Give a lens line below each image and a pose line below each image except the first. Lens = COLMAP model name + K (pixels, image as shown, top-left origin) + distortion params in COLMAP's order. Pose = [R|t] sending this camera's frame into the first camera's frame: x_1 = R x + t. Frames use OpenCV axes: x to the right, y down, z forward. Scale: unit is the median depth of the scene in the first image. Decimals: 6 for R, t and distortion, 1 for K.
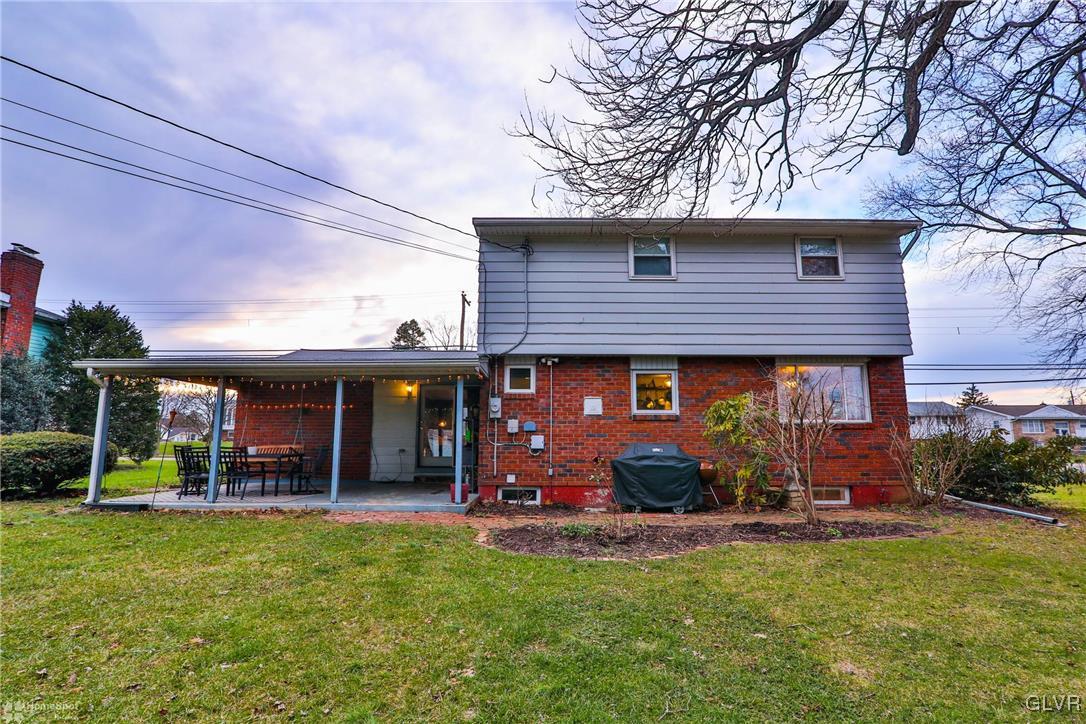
lens RADIAL K [[551.2, 0, 543.0], [0, 551.2, 362.0], [0, 0, 1]] dist [-0.018255, 0.000530]
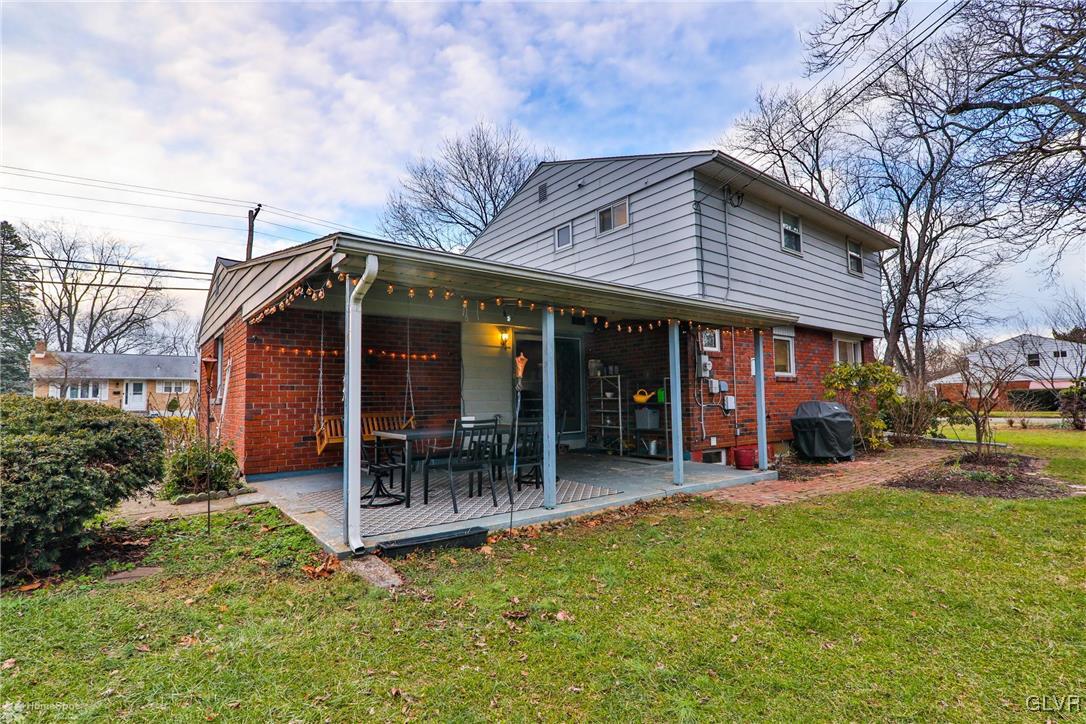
lens RADIAL K [[551.2, 0, 543.0], [0, 551.2, 362.0], [0, 0, 1]] dist [-0.018255, 0.000530]
pose [[0.760136, 0.034206, 0.648863, -0.889396], [-0.081728, 0.995716, 0.043254, 0.058673], [-0.644603, -0.085909, 0.759675, 0.477249]]
